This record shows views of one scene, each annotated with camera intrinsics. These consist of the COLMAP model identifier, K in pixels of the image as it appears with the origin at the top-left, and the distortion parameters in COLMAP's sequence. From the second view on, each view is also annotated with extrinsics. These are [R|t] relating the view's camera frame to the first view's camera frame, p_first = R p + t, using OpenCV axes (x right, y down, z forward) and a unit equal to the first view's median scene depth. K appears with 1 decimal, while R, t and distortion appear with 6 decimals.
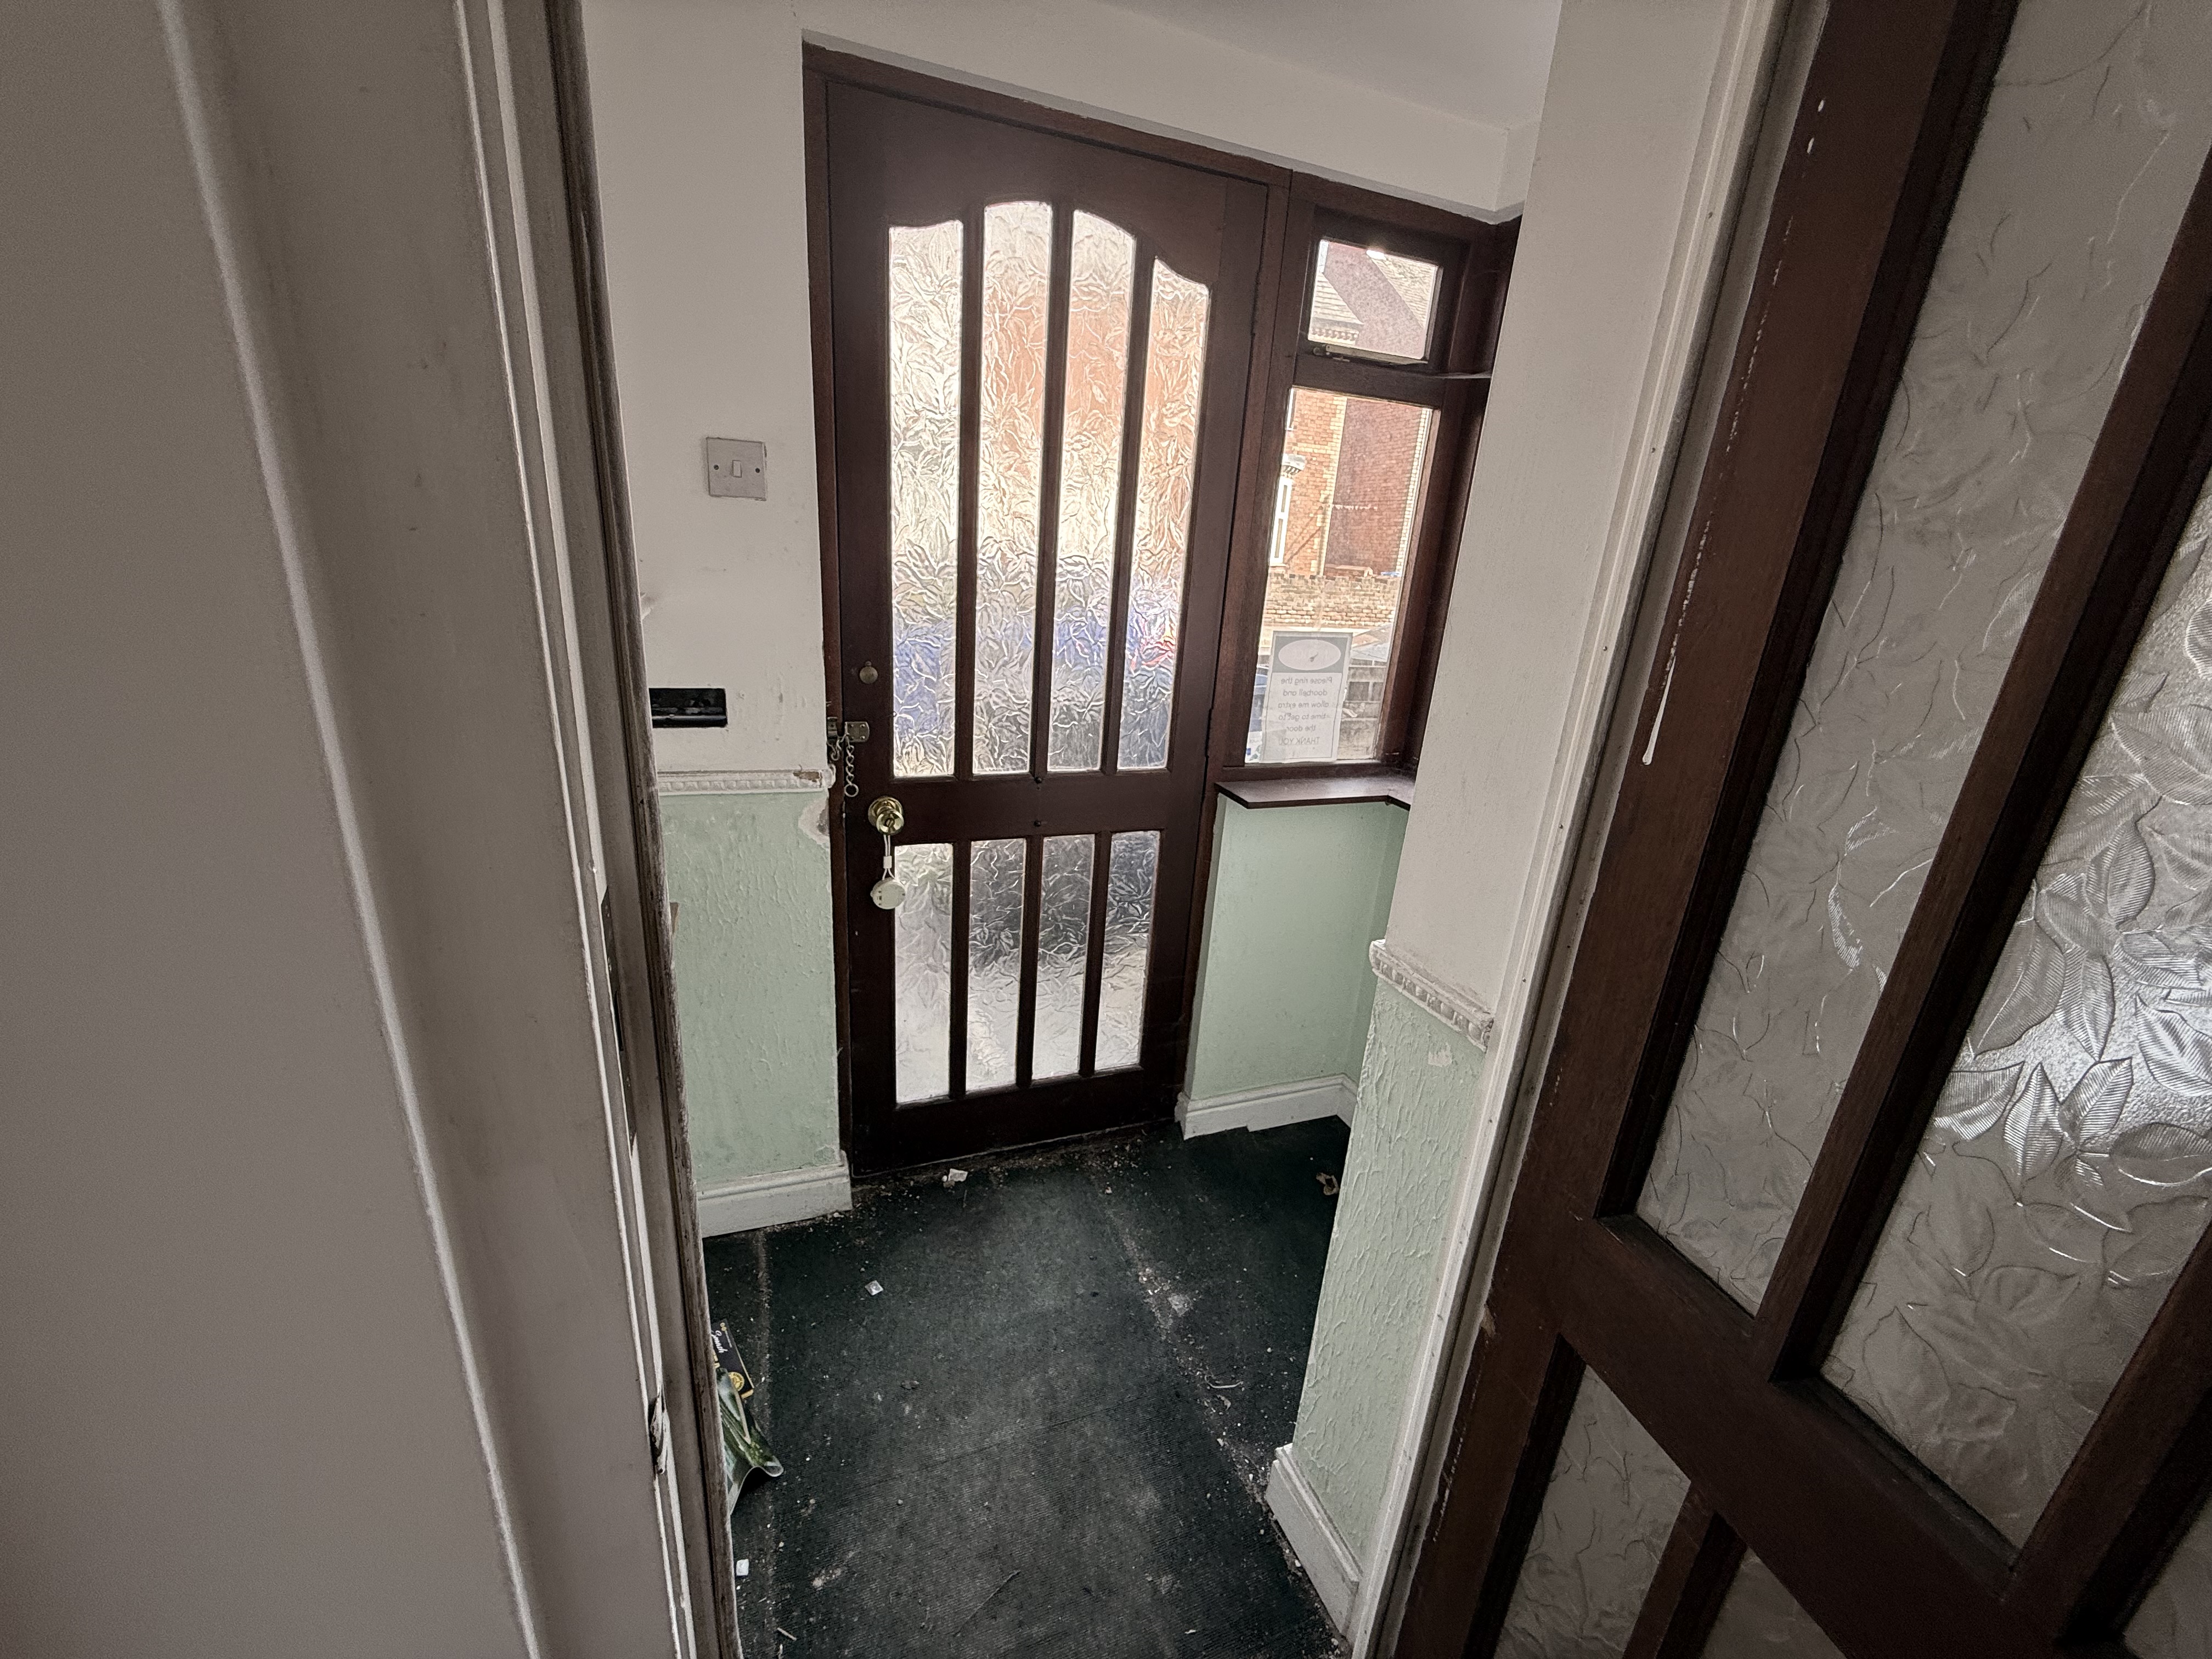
lens RADIAL K [[879.1, 0, 1110.5], [0, 879.1, 831.7], [0, 0, 1]] dist [-0.001630, 0.000048]
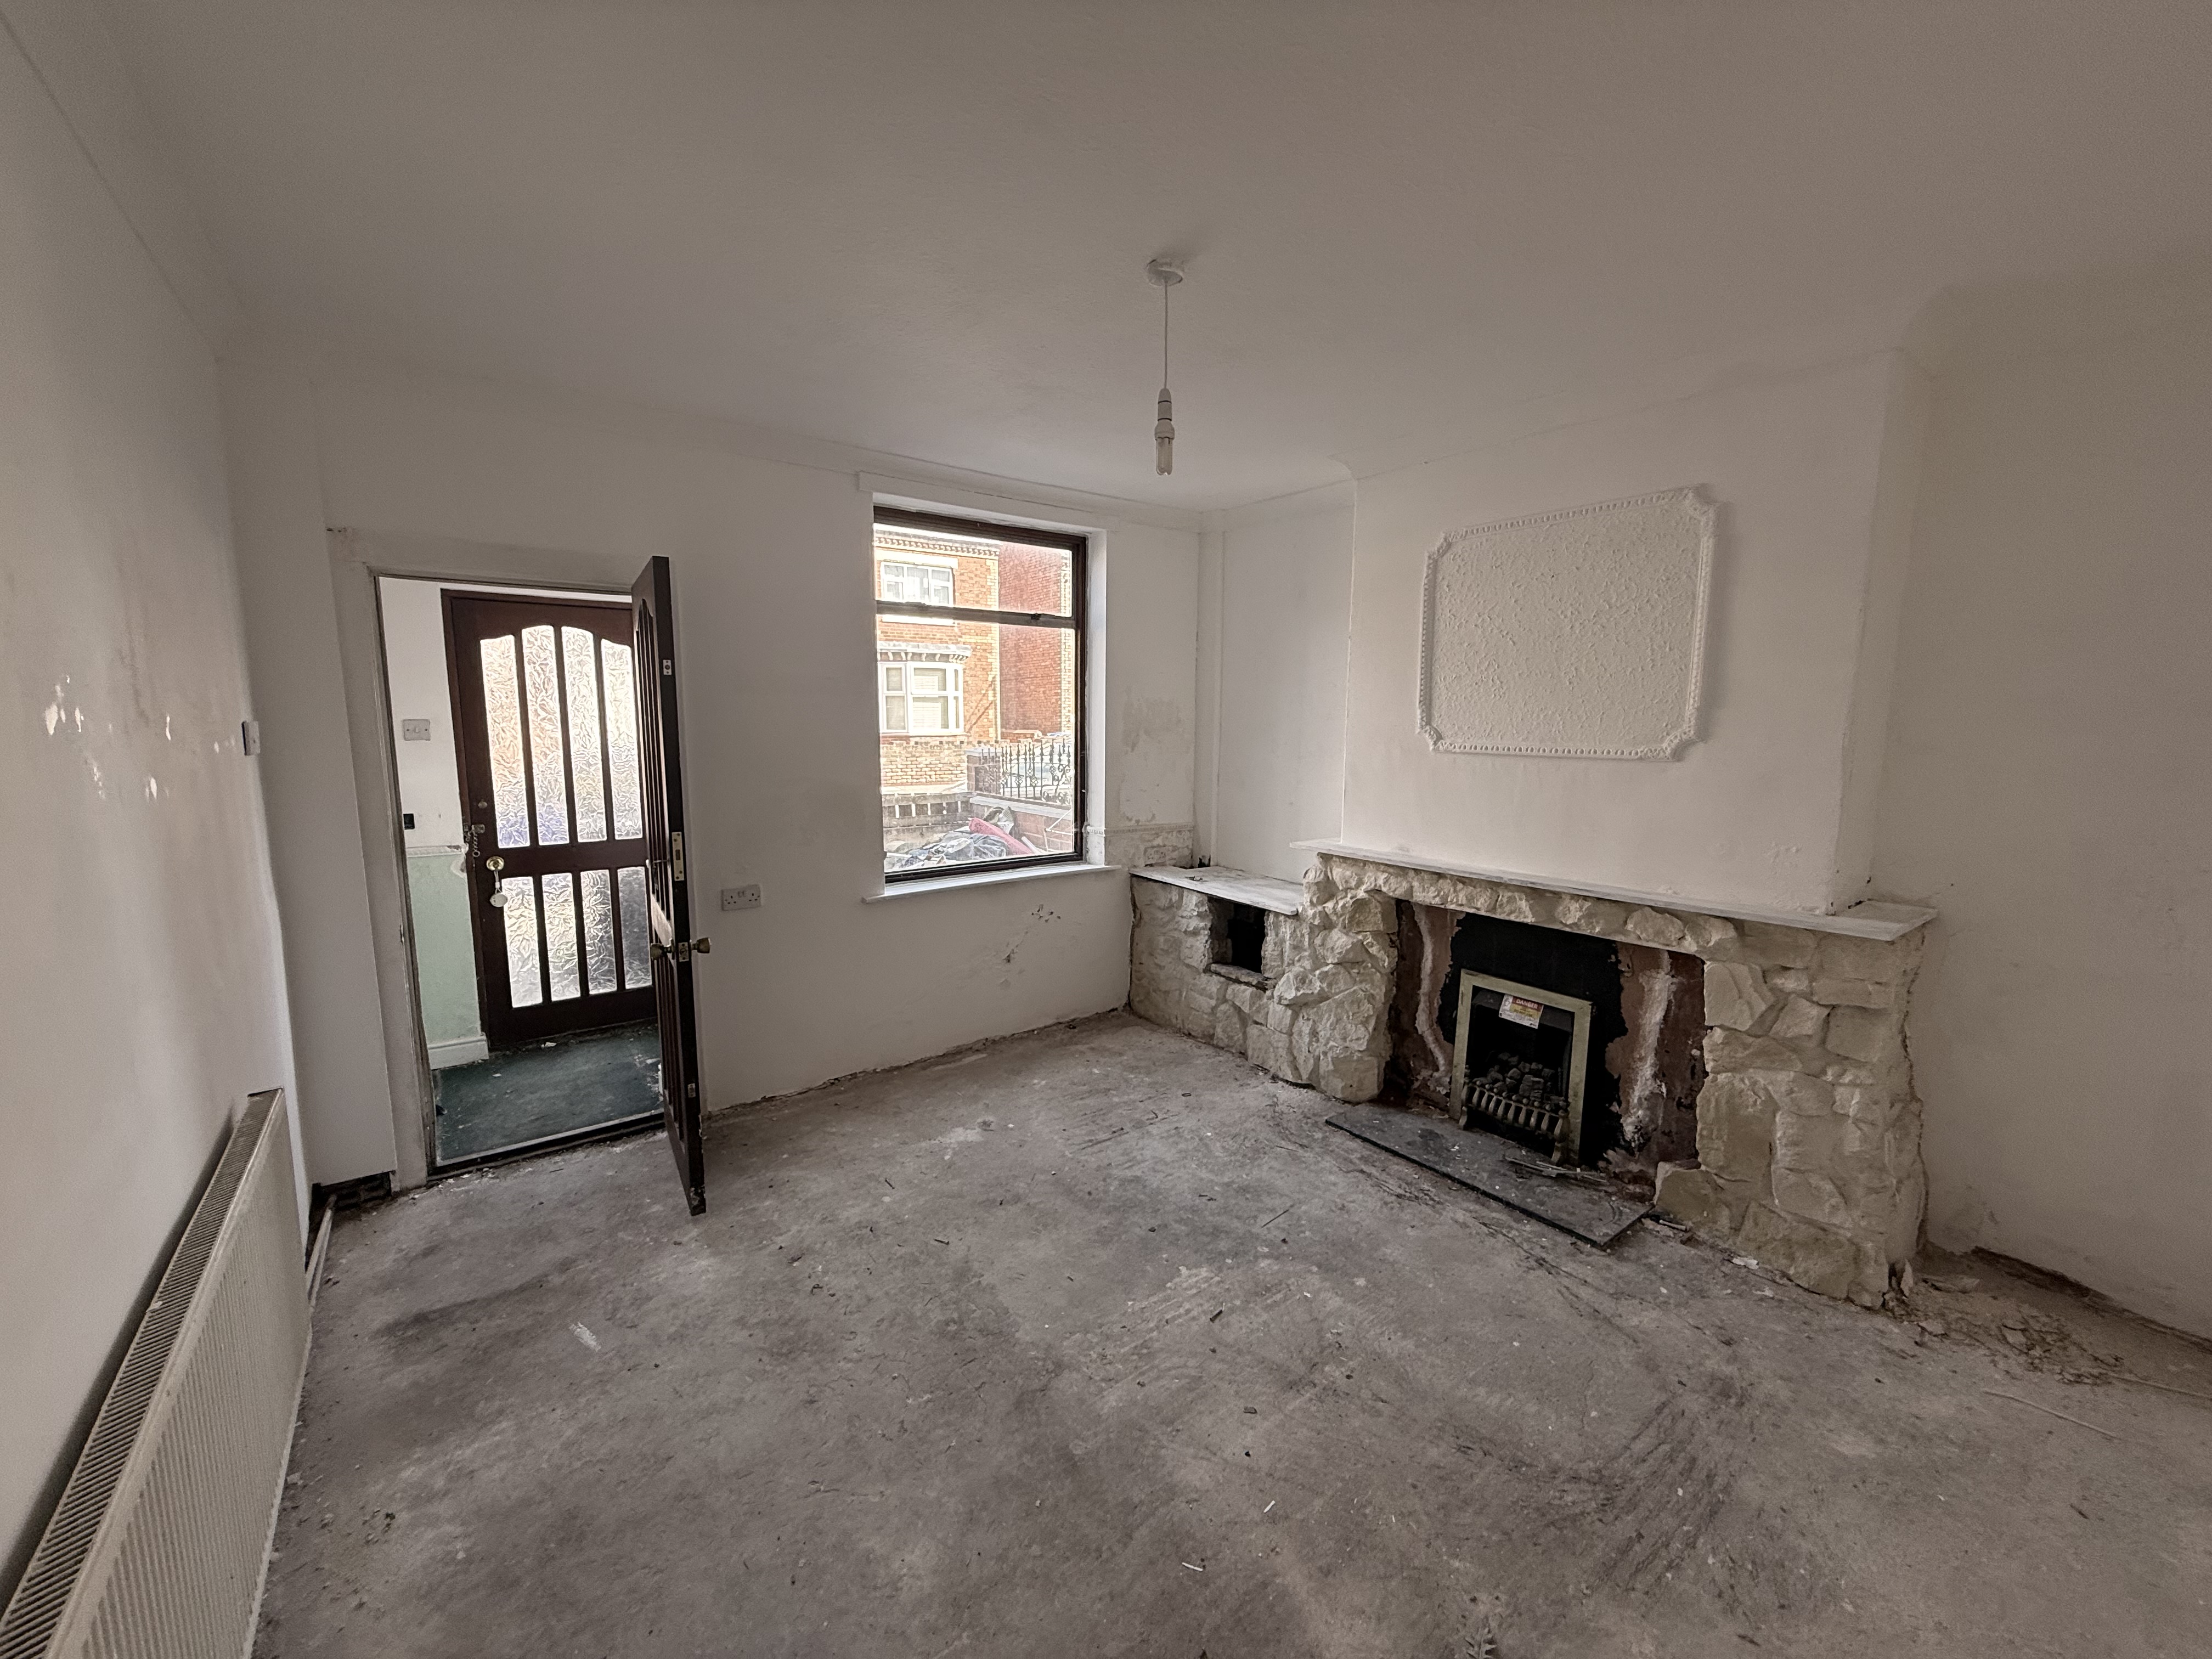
lens RADIAL K [[879.1, 0, 1104.3], [0, 879.1, 825.0], [0, 0, 1]] dist [-0.001630, 0.000048]
pose [[0.960159, -0.104244, 0.259285, 0.693384], [0.151756, 0.973595, -0.170539, 0.517312], [-0.234661, 0.203093, 0.950625, -1.592732]]
